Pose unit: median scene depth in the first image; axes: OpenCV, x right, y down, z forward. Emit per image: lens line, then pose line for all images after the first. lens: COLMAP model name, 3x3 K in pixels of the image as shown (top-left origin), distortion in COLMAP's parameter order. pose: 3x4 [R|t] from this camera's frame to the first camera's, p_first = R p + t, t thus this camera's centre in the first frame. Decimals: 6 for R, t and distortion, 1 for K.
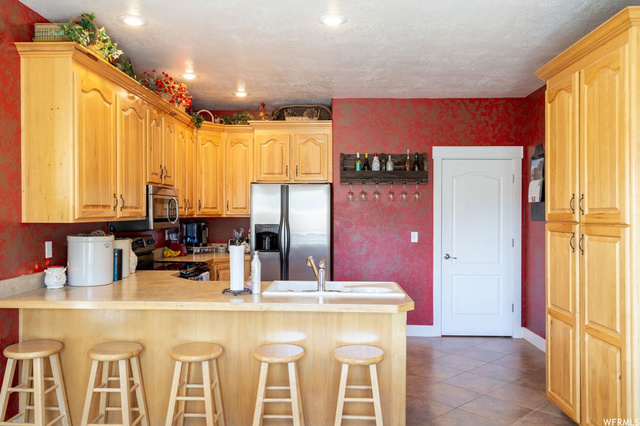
lens RADIAL K [[501.2, 0, 320.0], [0, 501.2, 213.0], [0, 0, 1]] dist [0.007217, 0.002896]
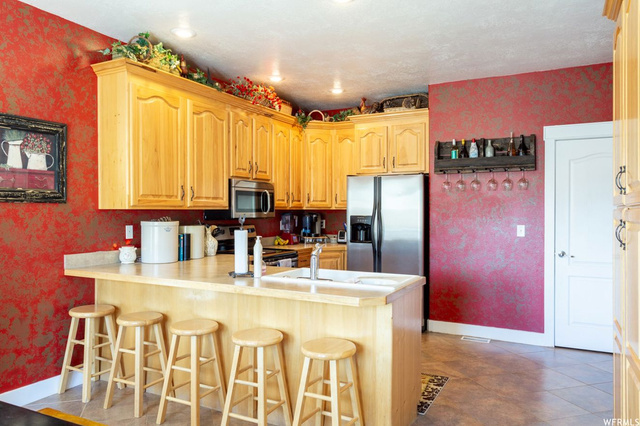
lens RADIAL K [[464.2, 0, 320.0], [0, 464.2, 213.0], [0, 0, 1]] dist [0.000539, 0.002624]
pose [[0.902744, 0.000047, -0.430178, 0.225065], [0.000493, 0.999999, 0.001143, 0.015677], [0.430178, -0.001244, 0.902743, 0.112667]]
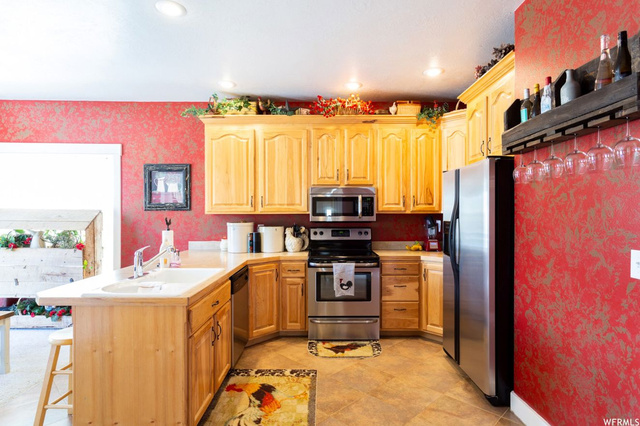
lens RADIAL K [[346.2, 0, 320.0], [0, 346.2, 213.0], [0, 0, 1]] dist [-0.001426, -0.000040]
pose [[0.036688, -0.005632, -0.999311, 0.437998], [-0.001396, 0.999983, -0.005687, 0.012647], [0.999326, 0.001603, 0.036680, 0.777075]]
